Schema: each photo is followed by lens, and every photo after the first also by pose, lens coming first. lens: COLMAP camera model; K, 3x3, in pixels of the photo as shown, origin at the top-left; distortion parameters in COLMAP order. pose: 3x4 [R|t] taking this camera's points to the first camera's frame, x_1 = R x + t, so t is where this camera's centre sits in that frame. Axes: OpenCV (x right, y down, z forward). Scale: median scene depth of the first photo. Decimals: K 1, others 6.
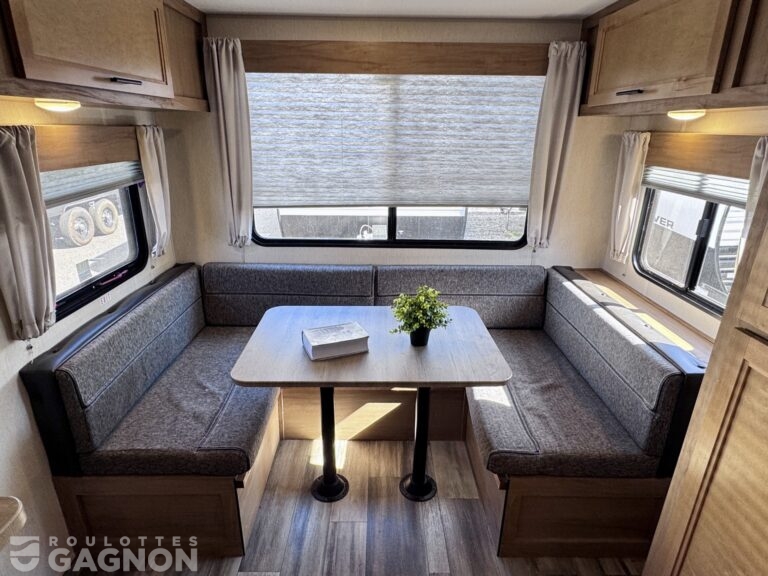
lens RADIAL K [[439.0, 0, 384.0], [0, 439.0, 288.0], [0, 0, 1]] dist [-0.002200, -0.000093]
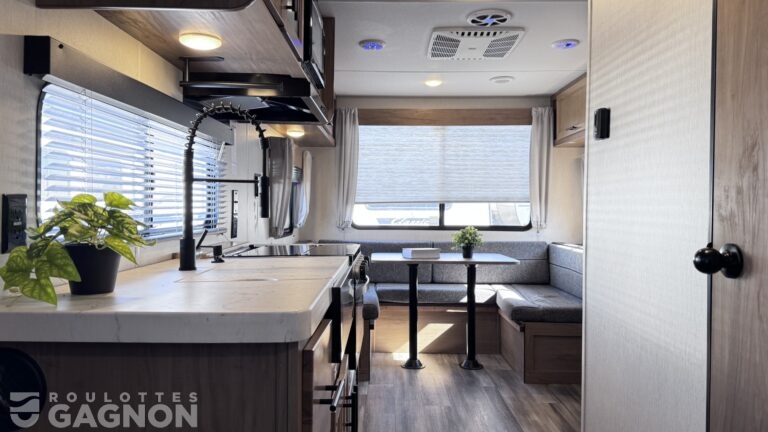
lens RADIAL K [[548.6, 0, 384.0], [0, 548.6, 216.0], [0, 0, 1]] dist [0.088059, -0.000579]
pose [[0.999912, -0.006679, -0.011442, -0.185337], [0.002478, 0.942654, -0.333763, 0.567487], [0.013015, 0.333706, 0.942587, -0.922644]]
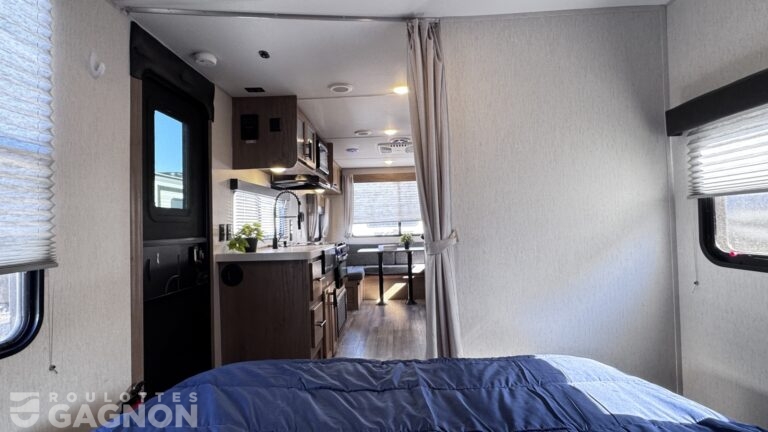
lens RADIAL K [[398.2, 0, 384.0], [0, 398.2, 216.0], [0, 0, 1]] dist [-0.000113, 0.000004]
pose [[0.997957, -0.044741, -0.045611, 0.042082], [0.024410, 0.926719, -0.374962, 0.864173], [0.059045, 0.373083, 0.925917, -1.665807]]
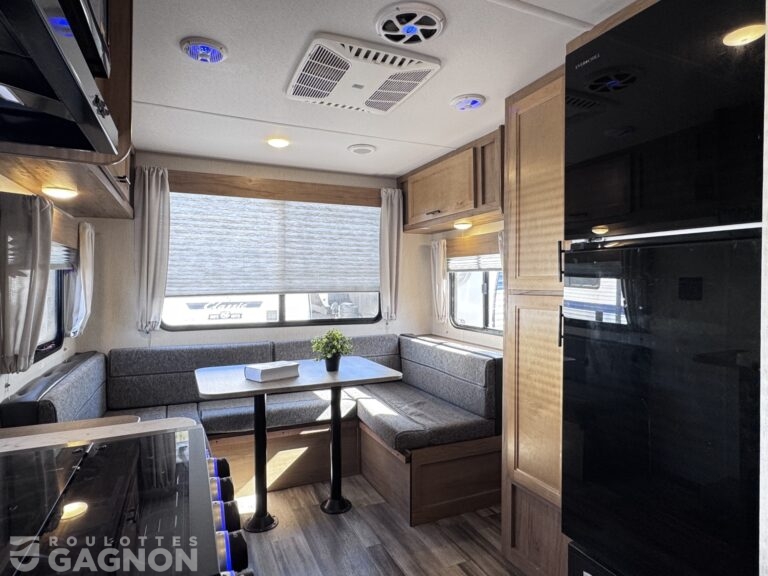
lens RADIAL K [[439.0, 0, 384.0], [0, 439.0, 288.0], [0, 0, 1]] dist [-0.002200, -0.000093]
pose [[0.913478, -0.019018, 0.406444, -0.261072], [0.151642, 0.942855, -0.296696, 0.252758], [-0.377575, 0.332659, 0.864161, -0.262658]]
